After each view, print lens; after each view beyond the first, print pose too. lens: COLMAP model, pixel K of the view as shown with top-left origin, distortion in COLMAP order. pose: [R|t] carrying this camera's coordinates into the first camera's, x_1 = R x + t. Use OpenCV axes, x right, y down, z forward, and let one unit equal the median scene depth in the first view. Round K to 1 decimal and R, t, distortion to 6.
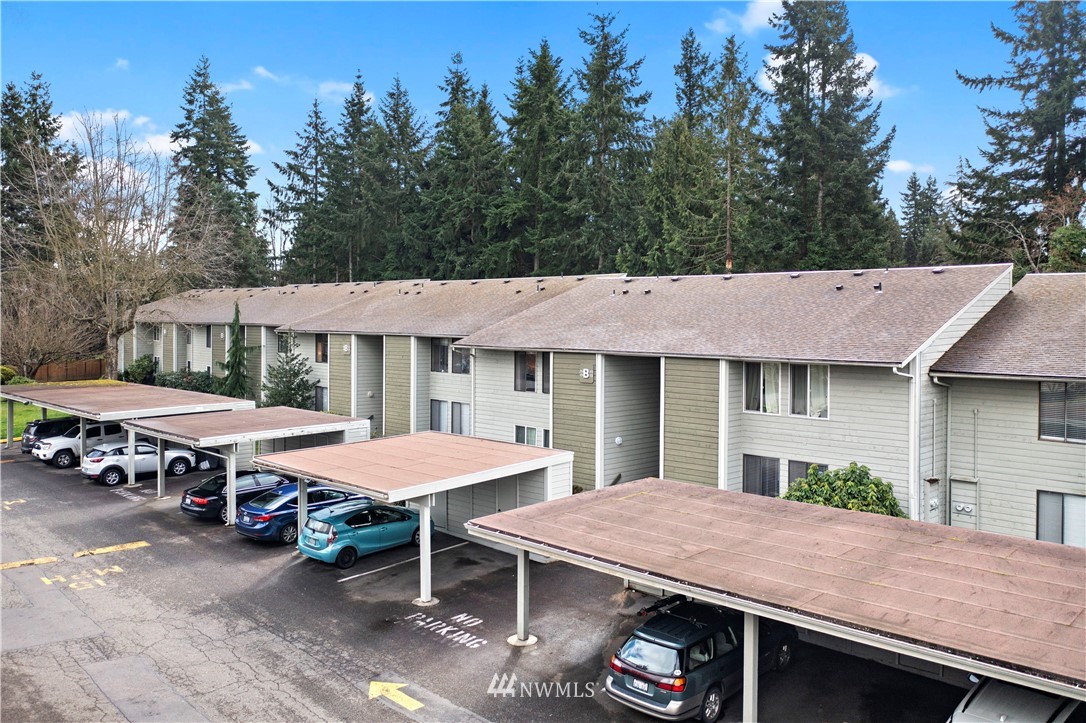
lens RADIAL K [[831.5, 0, 531.0], [0, 831.5, 317.6], [0, 0, 1]] dist [-0.001983, -0.006854]
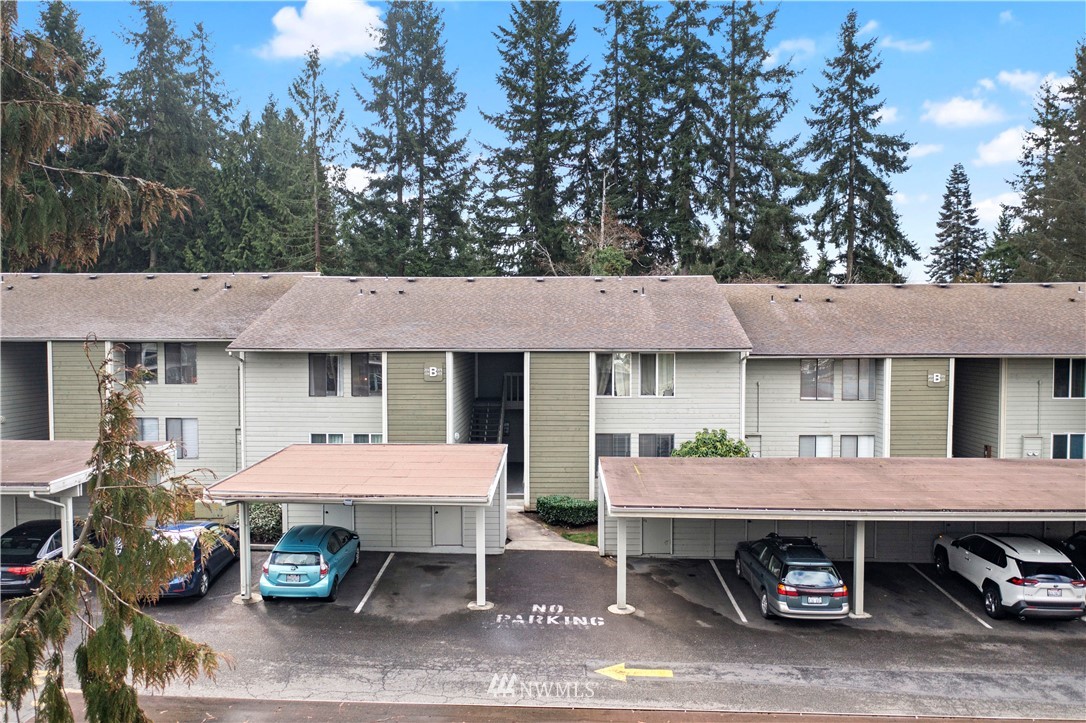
lens RADIAL K [[831.5, 0, 542.3], [0, 831.5, 362.4], [0, 0, 1]] dist [-0.001983, -0.006854]
pose [[0.753114, -0.034889, 0.656965, -0.628205], [0.005729, 0.998903, 0.046481, 0.013334], [-0.657866, -0.031242, 0.752487, 0.211158]]
